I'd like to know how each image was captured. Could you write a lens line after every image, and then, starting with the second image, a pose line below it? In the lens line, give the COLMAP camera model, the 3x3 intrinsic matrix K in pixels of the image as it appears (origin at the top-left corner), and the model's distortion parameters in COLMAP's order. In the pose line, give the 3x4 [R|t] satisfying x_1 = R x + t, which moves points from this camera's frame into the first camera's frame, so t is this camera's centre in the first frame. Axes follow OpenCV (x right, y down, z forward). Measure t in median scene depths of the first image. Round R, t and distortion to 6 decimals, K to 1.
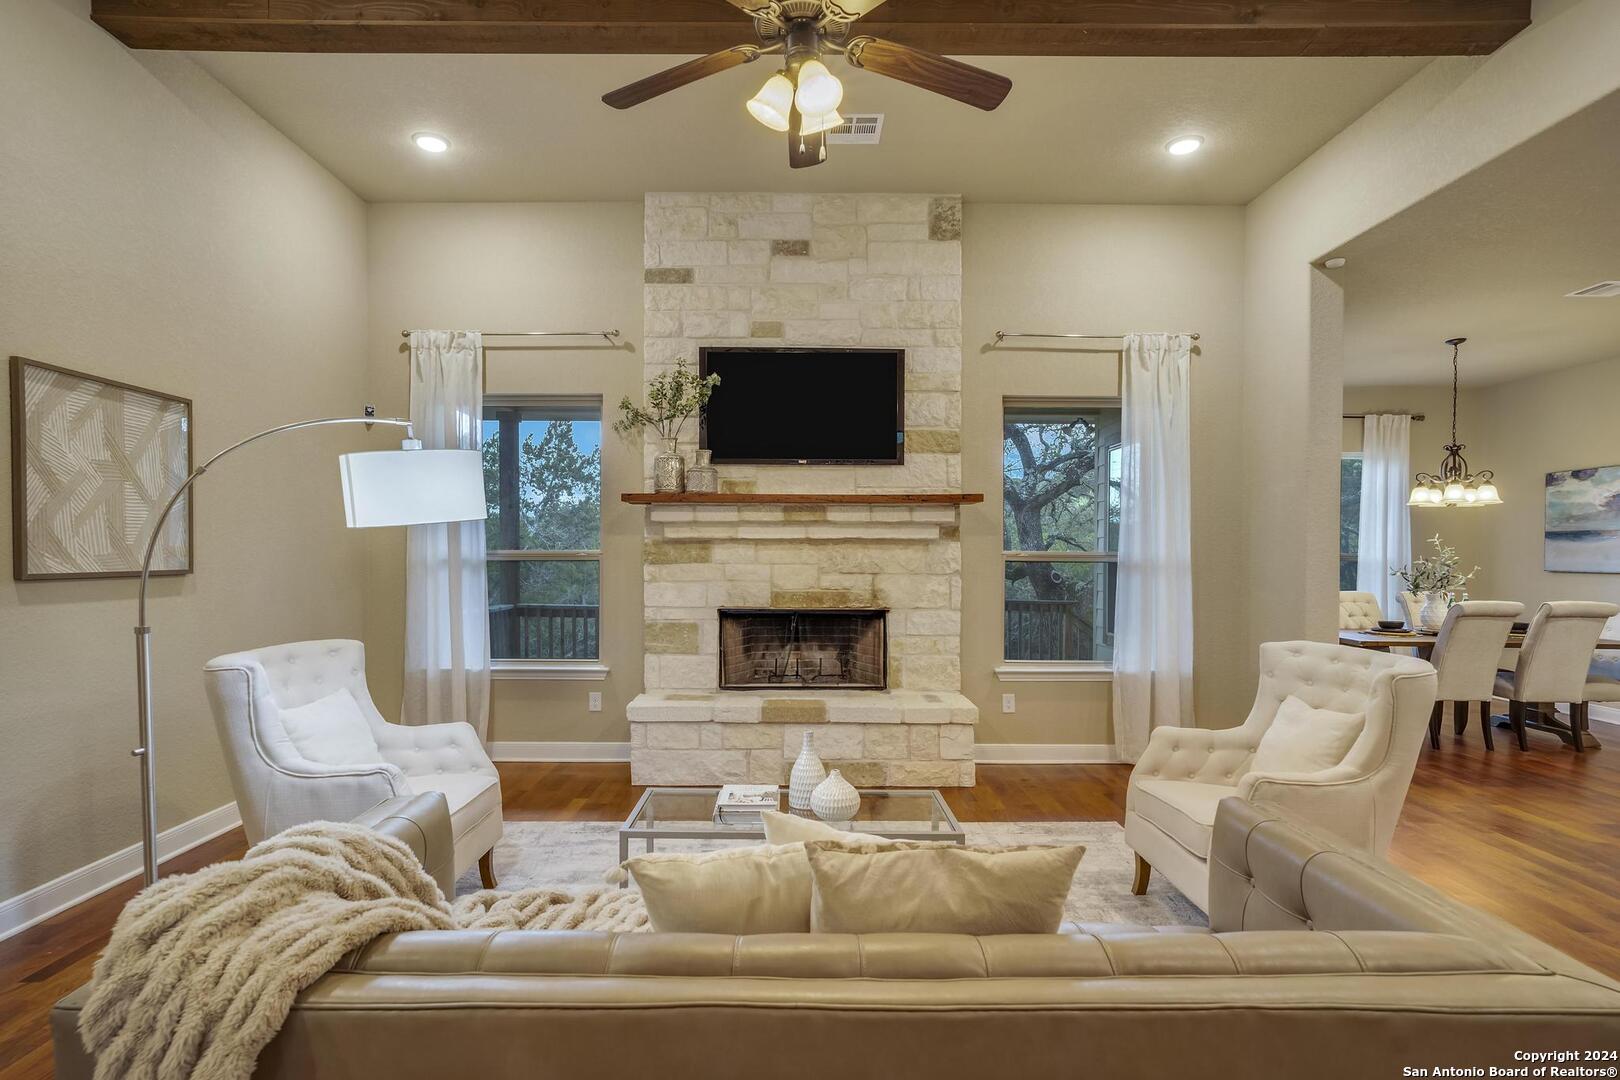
lens RADIAL K [[830.8, 0, 765.7], [0, 830.8, 566.5], [0, 0, 1]] dist [-0.012281, 0.000965]
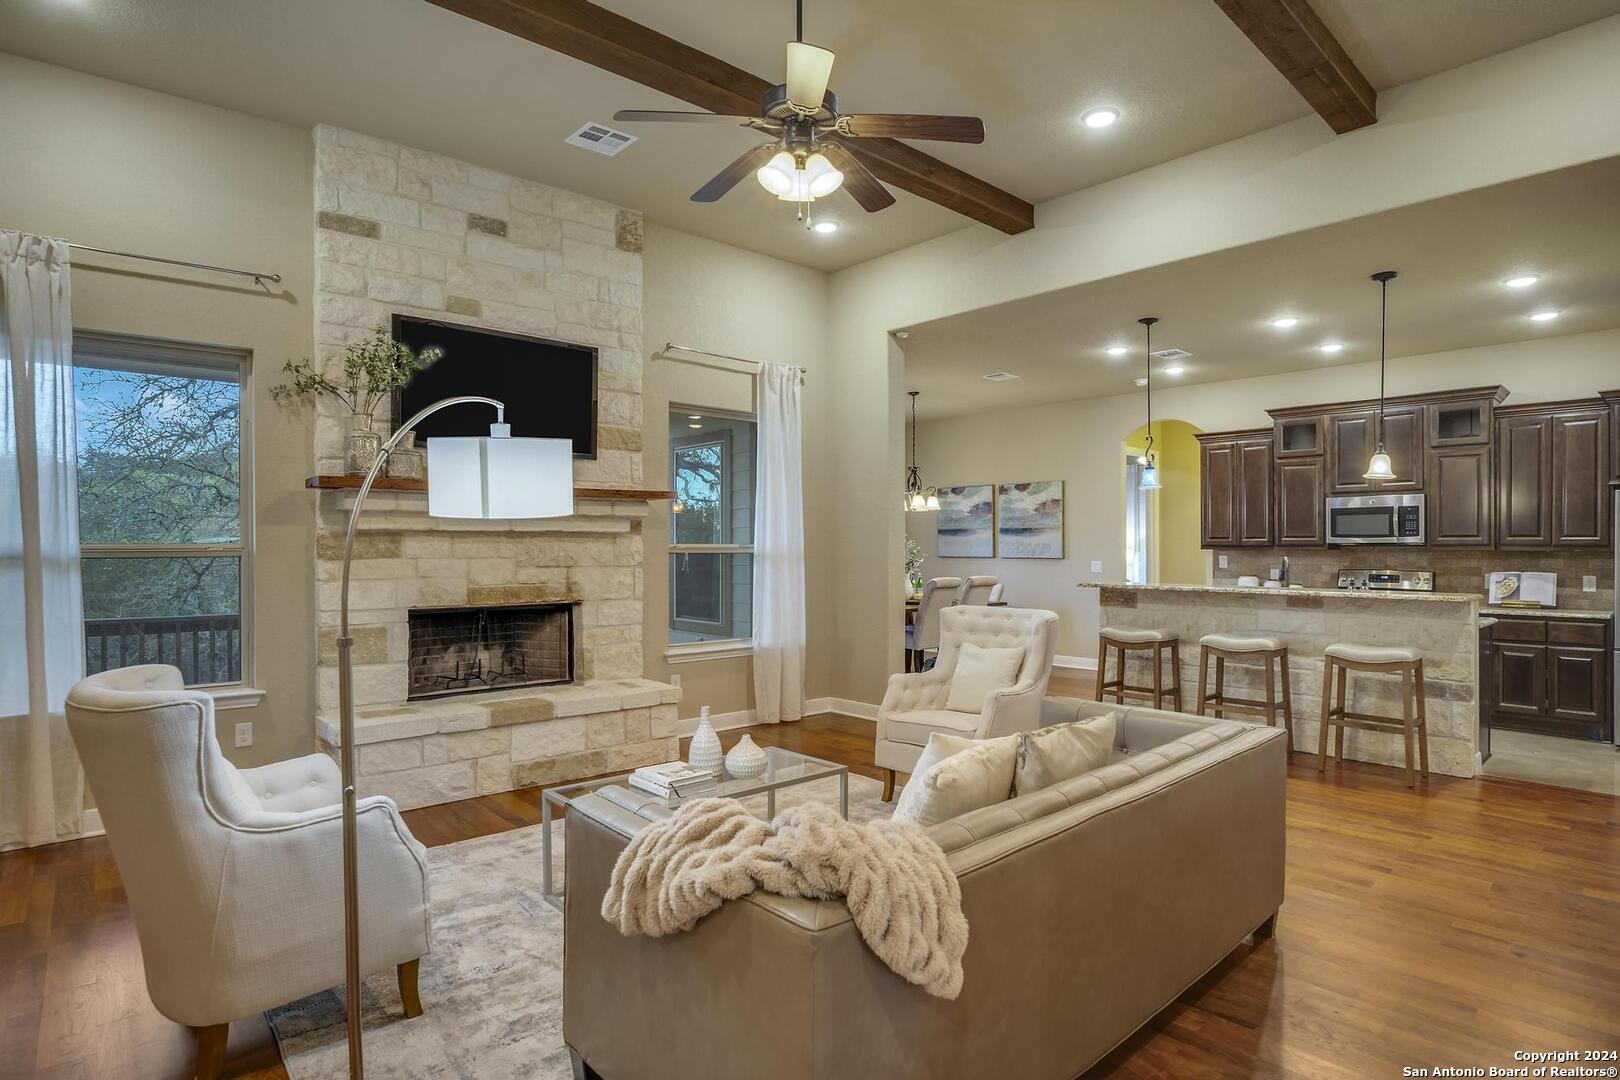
lens RADIAL K [[901.4, 0, 810.0], [0, 901.4, 540.0], [0, 0, 1]] dist [-0.072487, 0.000956]
pose [[0.725840, 0.000964, 0.687863, -0.400786], [0.013608, 0.999783, -0.015761, -0.002560], [-0.687729, 0.020800, 0.725670, 0.018178]]
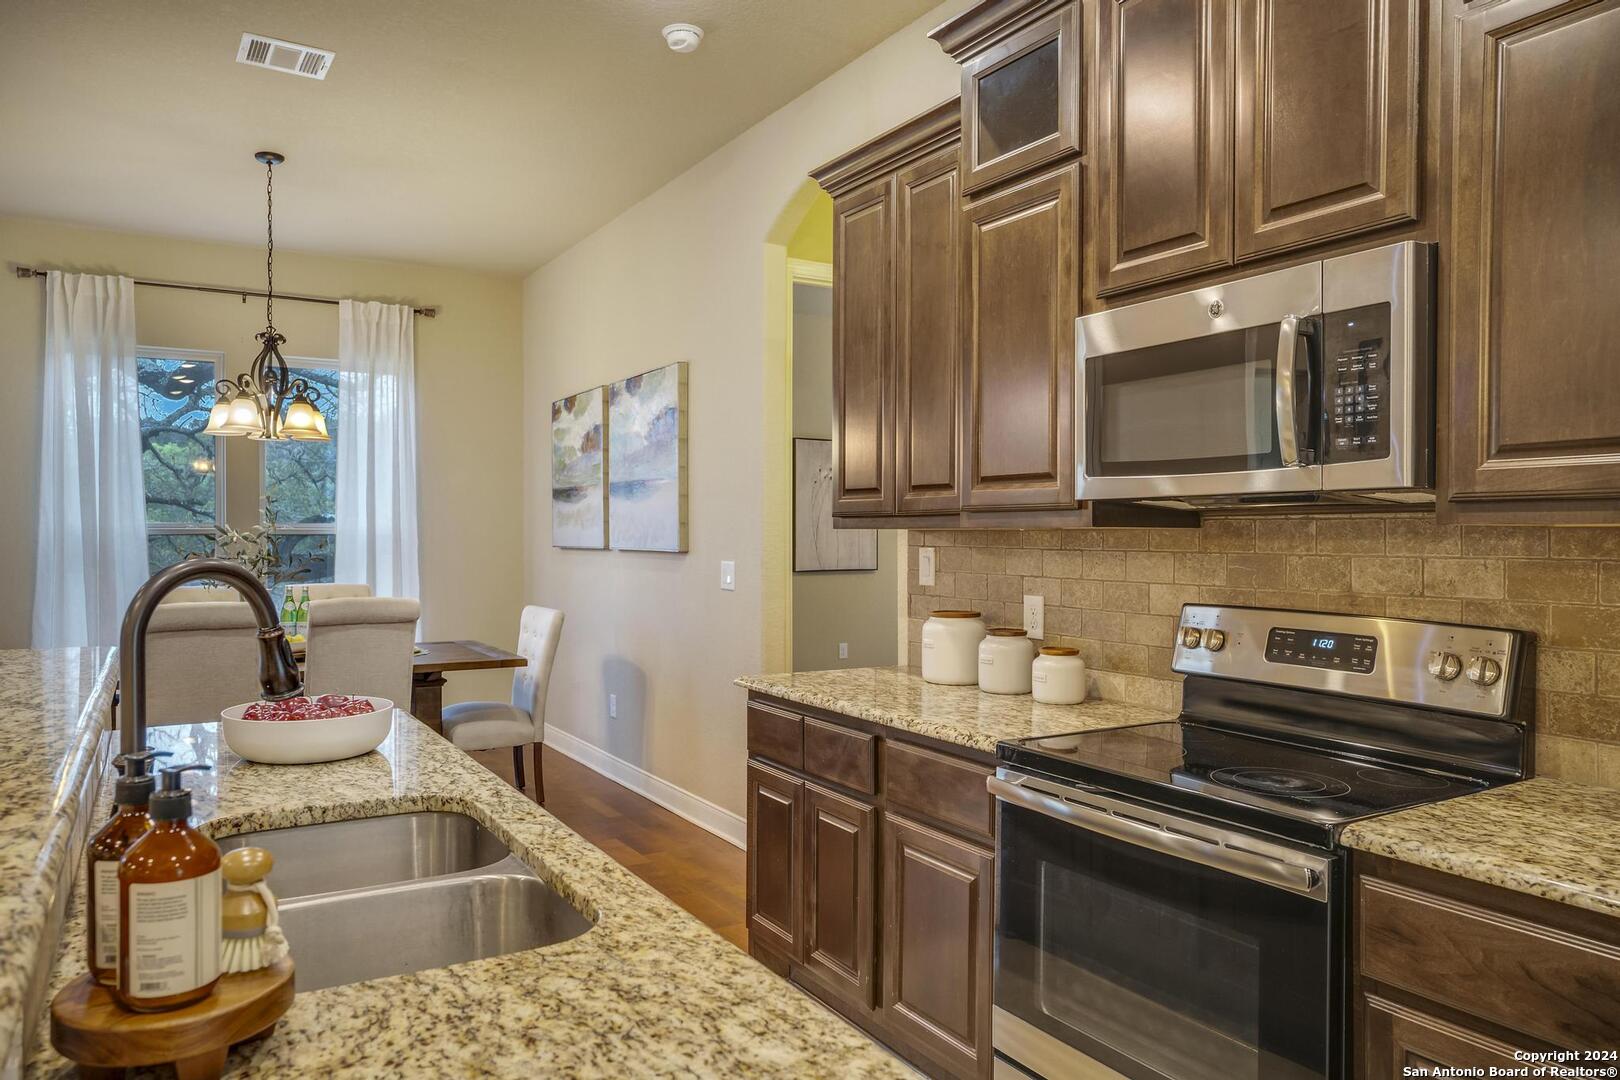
lens RADIAL K [[1117.1, 0, 810.0], [0, 1117.1, 540.0], [0, 0, 1]] dist [-0.029299, -0.001356]
pose [[0.844256, -0.007933, 0.535882, 0.875394], [0.011869, 0.999922, -0.003898, 0.007949], [-0.535809, 0.009651, 0.844284, 0.156677]]
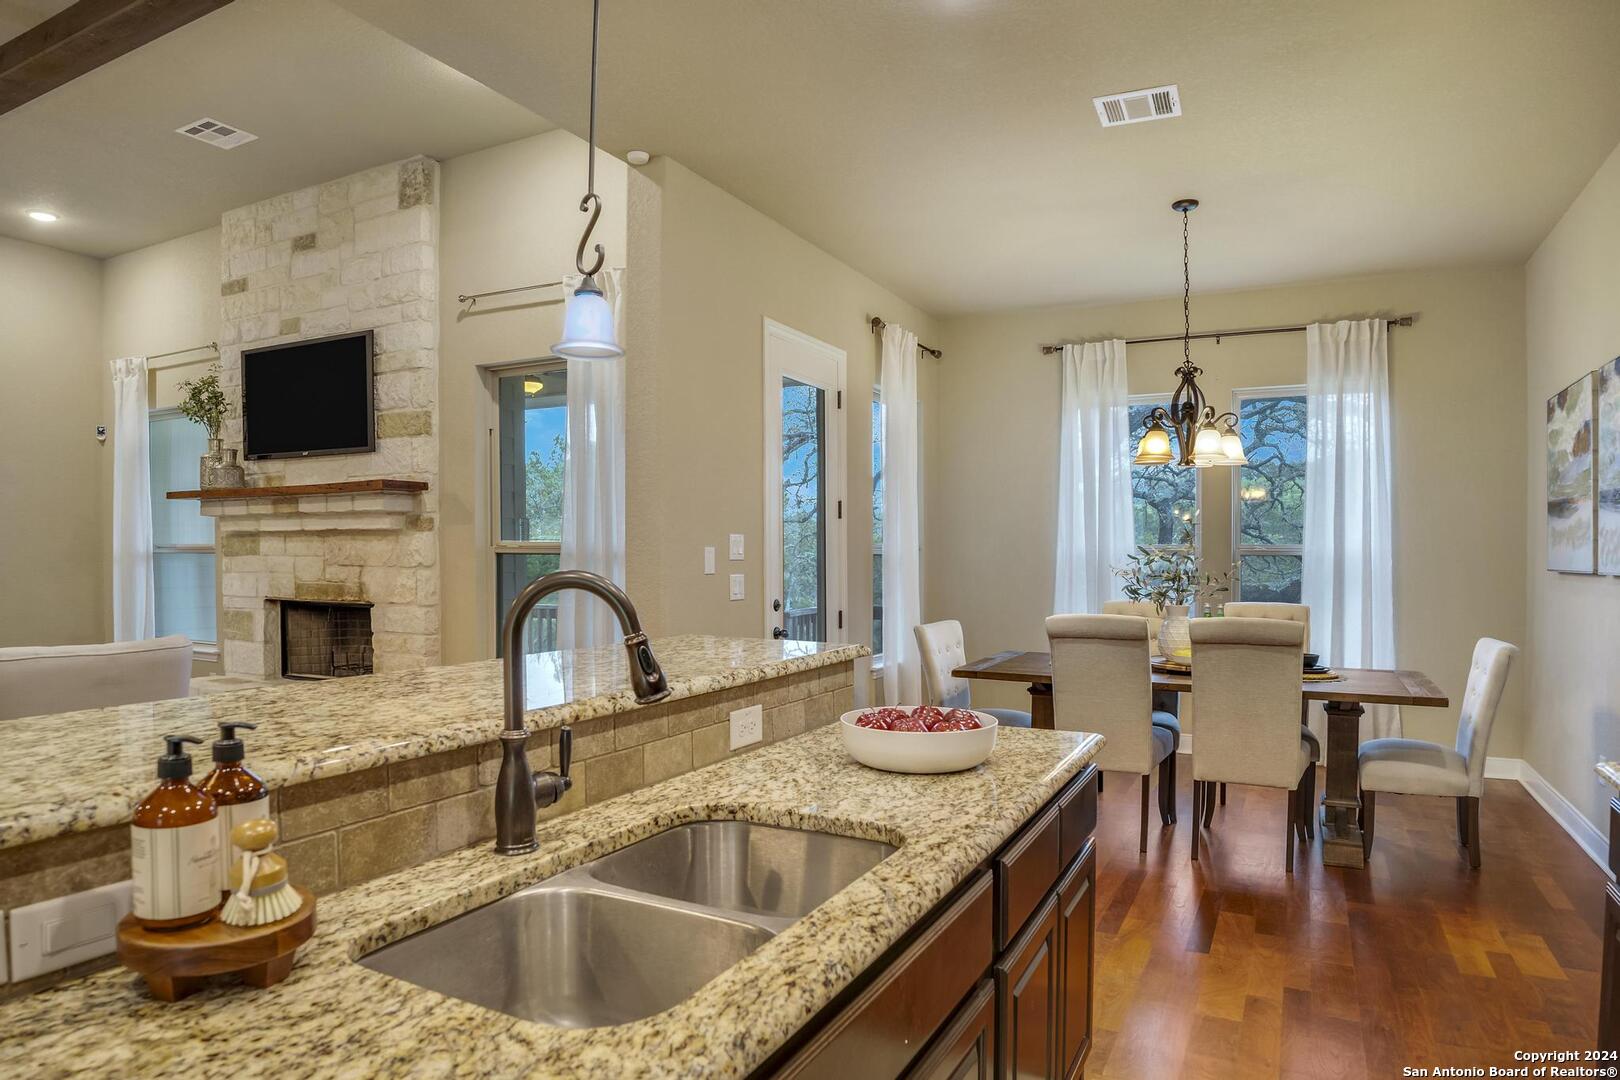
lens RADIAL K [[963.4, 0, 756.8], [0, 963.4, 573.8], [0, 0, 1]] dist [-0.059070, 0.003256]
pose [[0.883460, 0.007505, -0.468446, 1.052732], [-0.004929, 0.999965, 0.006726, 0.007966], [0.468481, -0.003633, 0.883466, 0.241767]]
